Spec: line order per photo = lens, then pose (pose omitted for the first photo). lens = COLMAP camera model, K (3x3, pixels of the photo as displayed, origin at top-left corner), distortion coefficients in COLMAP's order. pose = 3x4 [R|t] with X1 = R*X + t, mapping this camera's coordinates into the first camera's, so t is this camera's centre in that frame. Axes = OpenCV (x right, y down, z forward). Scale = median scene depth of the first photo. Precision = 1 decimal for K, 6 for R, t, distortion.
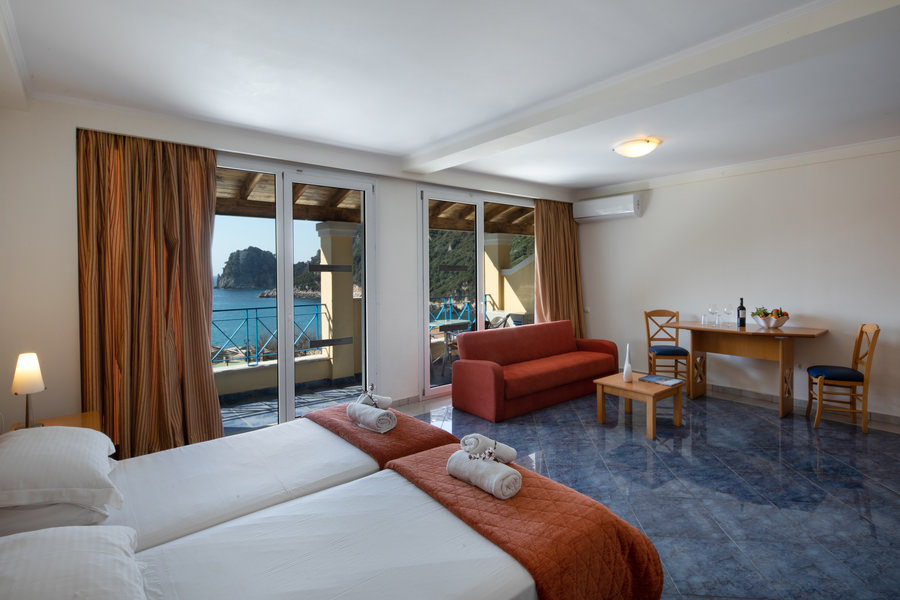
lens RADIAL K [[444.8, 0, 446.5], [0, 444.8, 278.0], [0, 0, 1]] dist [-0.003547, 0.000073]
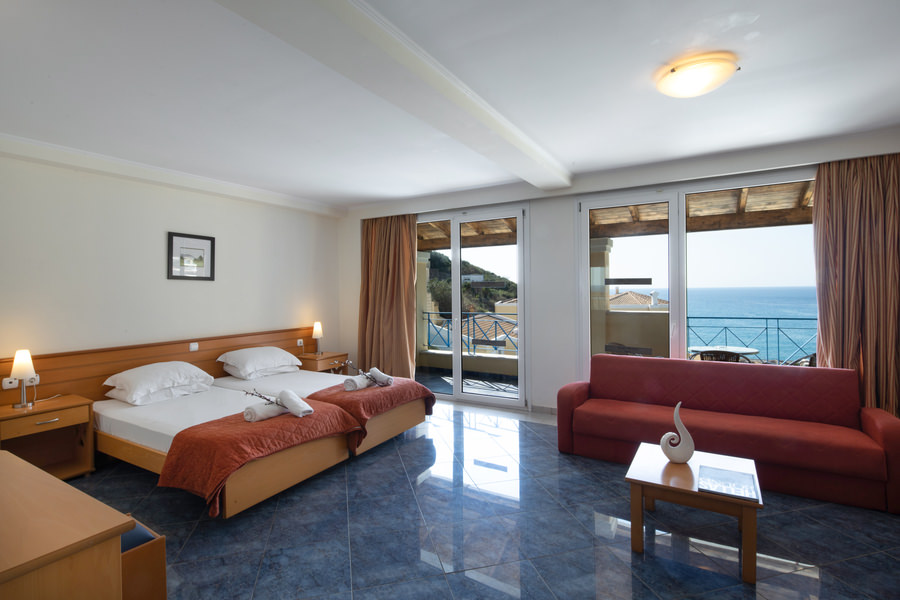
lens RADIAL K [[426.5, 0, 467.3], [0, 426.5, 298.1], [0, 0, 1]] dist [-0.004179, -0.000444]
pose [[0.368259, 0.013985, -0.929618, 0.836566], [-0.002195, 0.999897, 0.014172, -0.000645], [0.929721, -0.003179, 0.368251, 0.502221]]
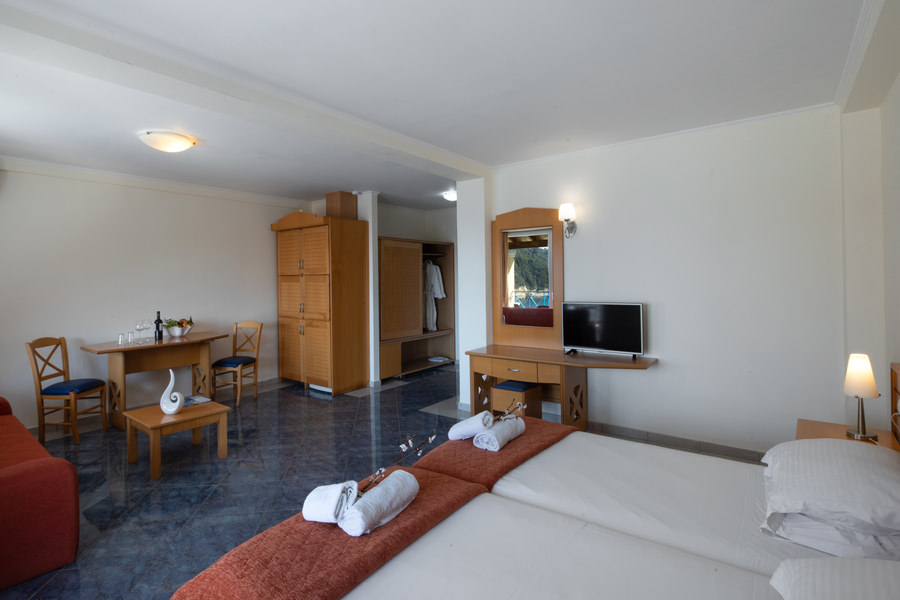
lens RADIAL K [[444.8, 0, 446.5], [0, 444.8, 278.0], [0, 0, 1]] dist [-0.003547, 0.000073]
pose [[-0.246572, 0.016498, 0.968984, -0.527924], [0.033338, 0.999408, -0.008533, -0.000026], [-0.968551, 0.030200, -0.246976, 0.681021]]
